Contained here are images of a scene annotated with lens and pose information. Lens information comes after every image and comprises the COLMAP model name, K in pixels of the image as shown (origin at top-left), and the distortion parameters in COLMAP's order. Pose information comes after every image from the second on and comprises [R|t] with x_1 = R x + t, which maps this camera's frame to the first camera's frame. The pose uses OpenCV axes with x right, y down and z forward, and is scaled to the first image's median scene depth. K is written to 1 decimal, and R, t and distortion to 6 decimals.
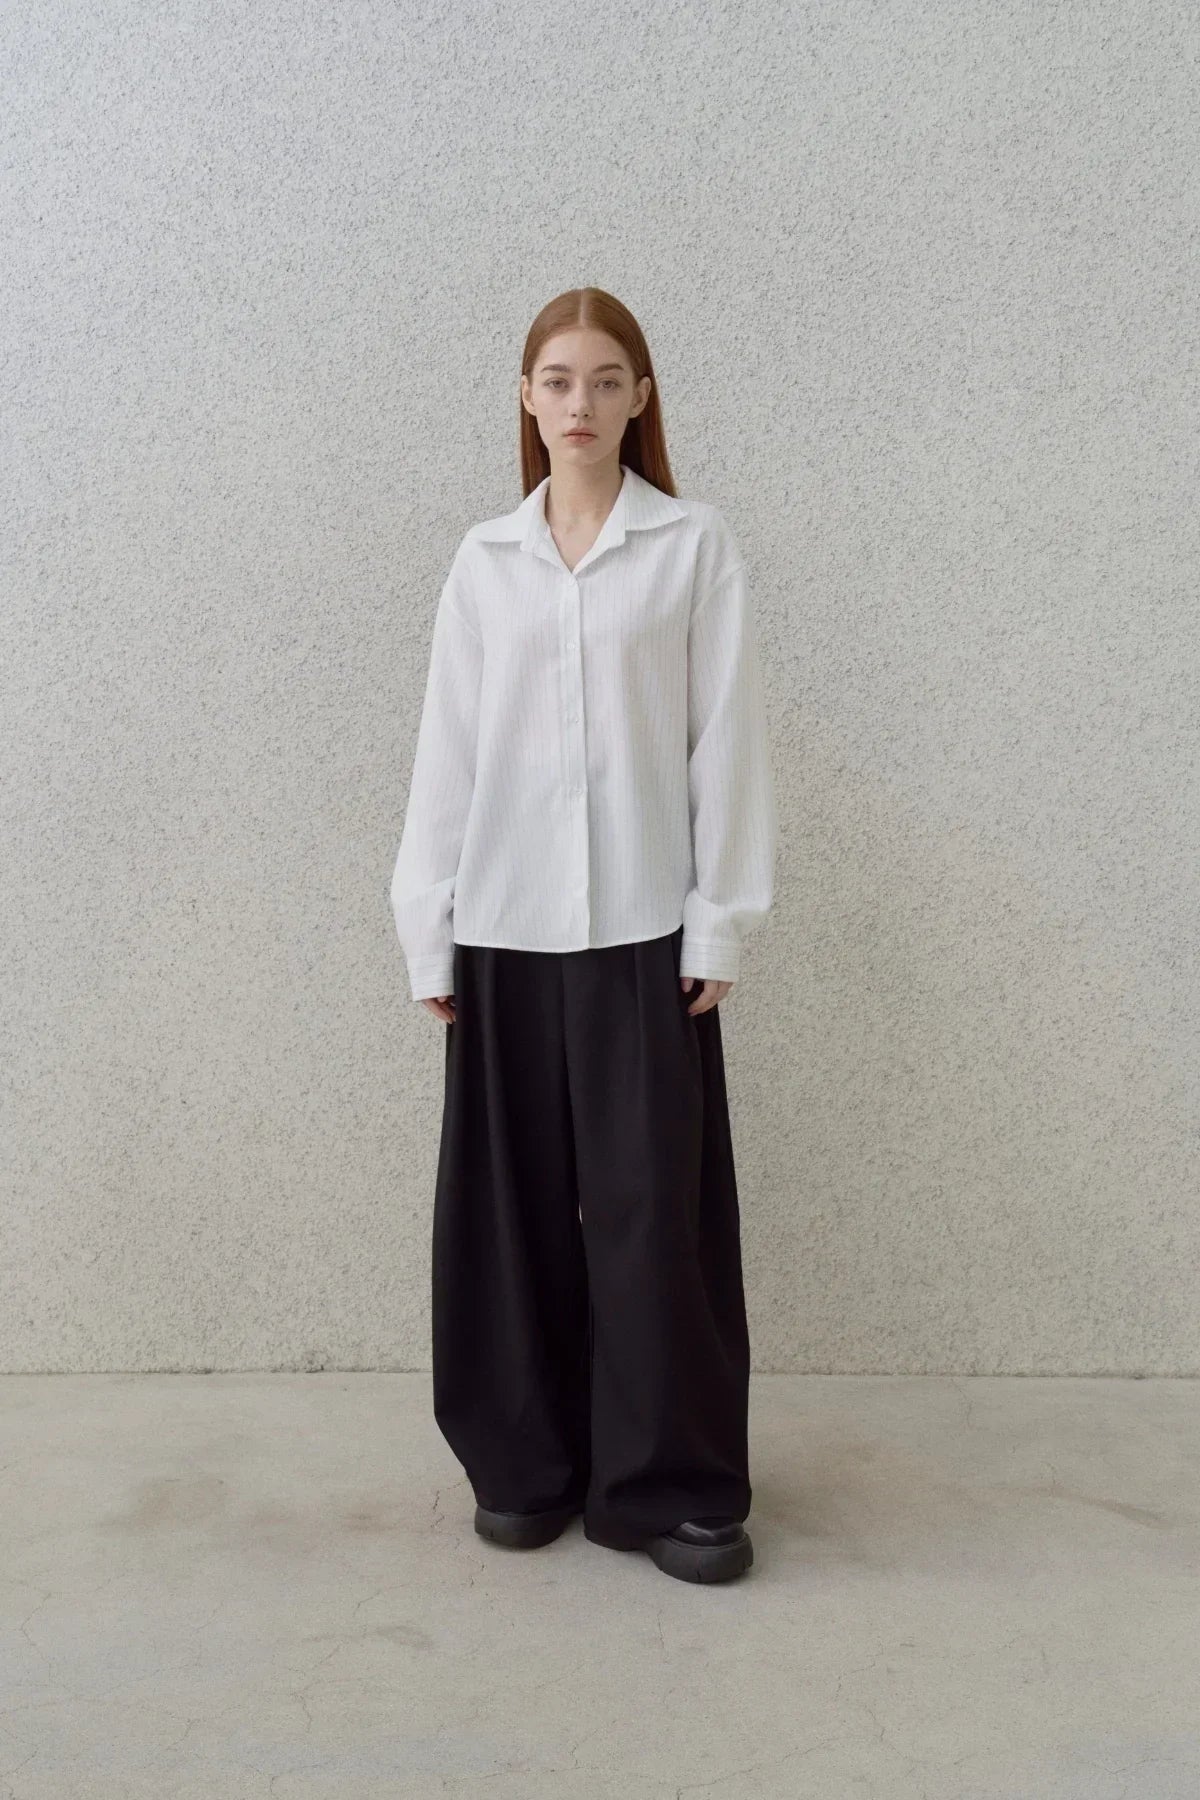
lens RADIAL K [[1472.5, 0, 618.3], [0, 1472.5, 813.6], [0, 0, 1]] dist [0.035572, 0.002977]
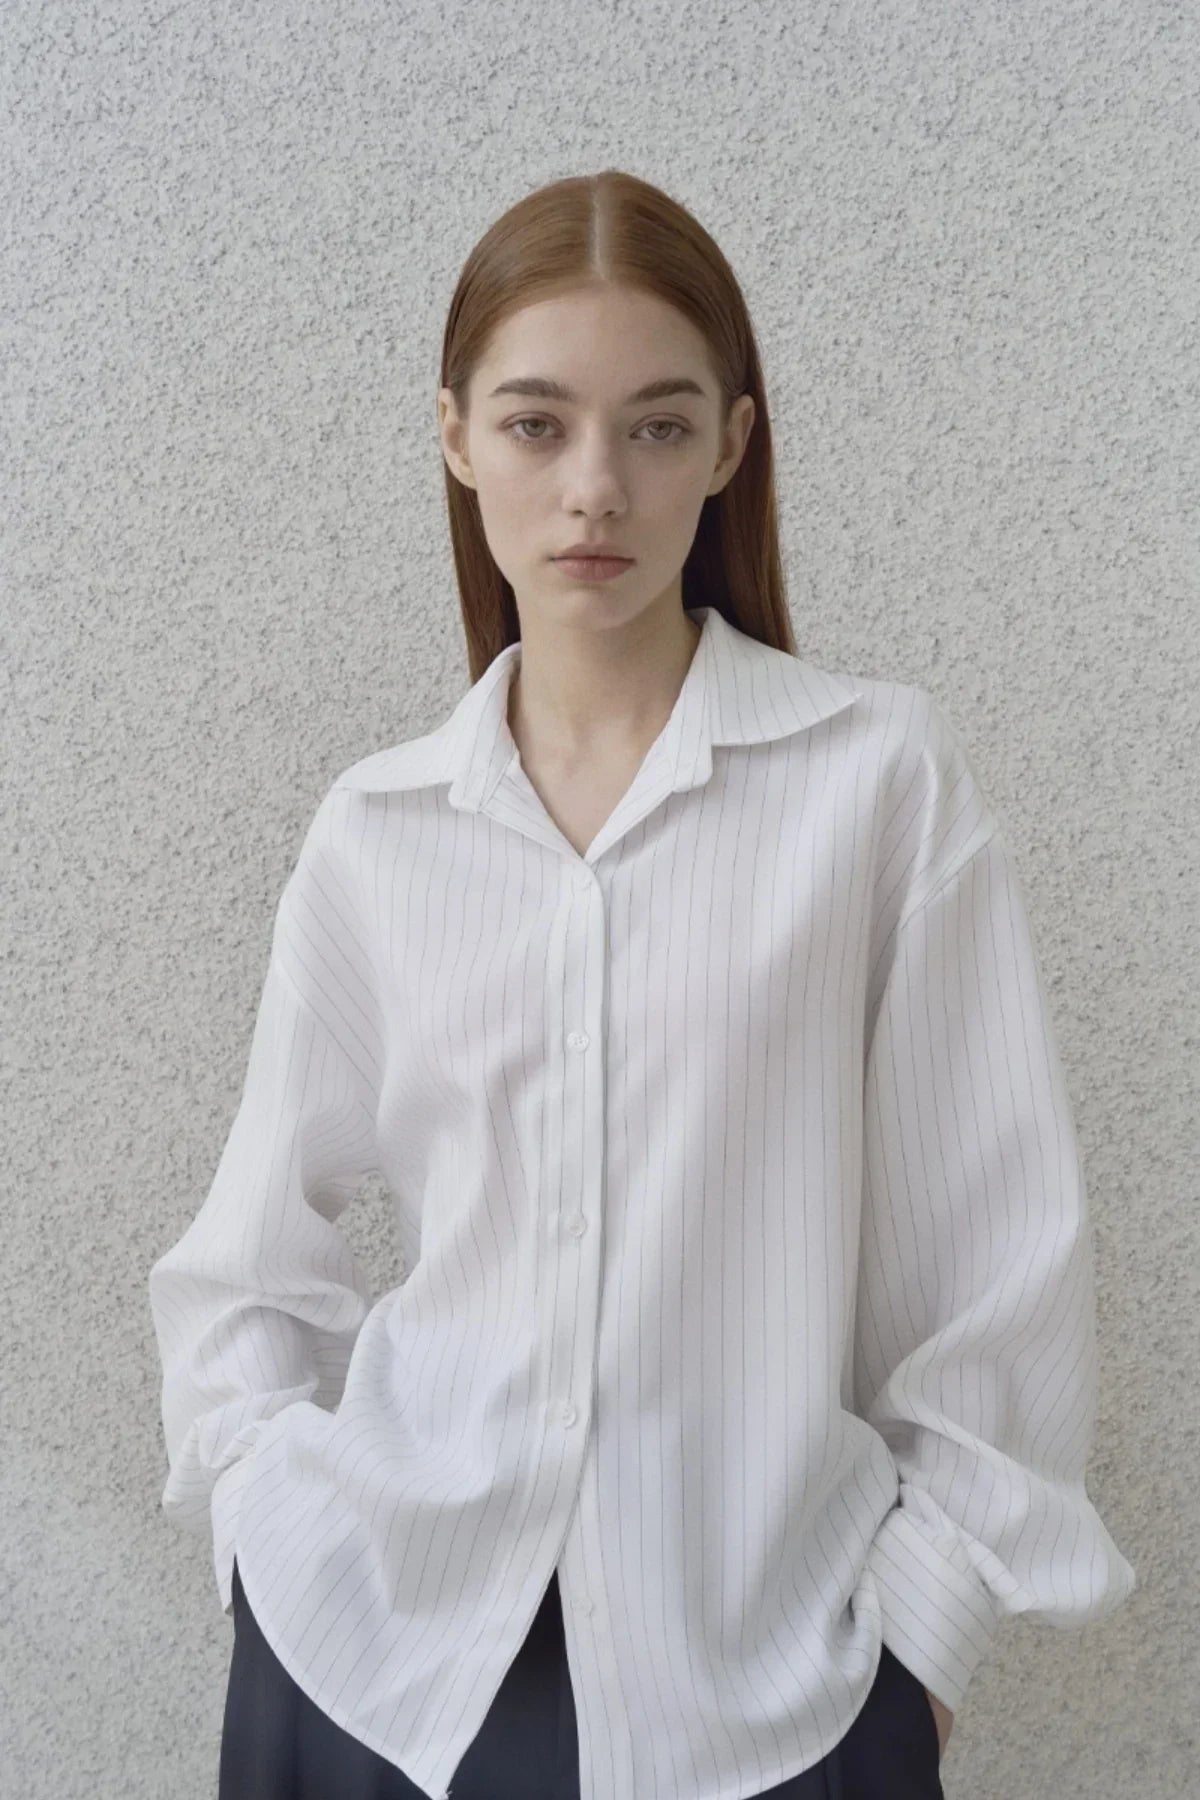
lens RADIAL K [[1458.3, 0, 553.8], [0, 1458.3, 895.1], [0, 0, 1]] dist [0.029783, 0.003652]
pose [[0.998725, -0.018192, 0.047098, -0.044777], [0.019262, 0.999565, -0.022355, -0.120427], [-0.046671, 0.023233, 0.998640, 0.500015]]
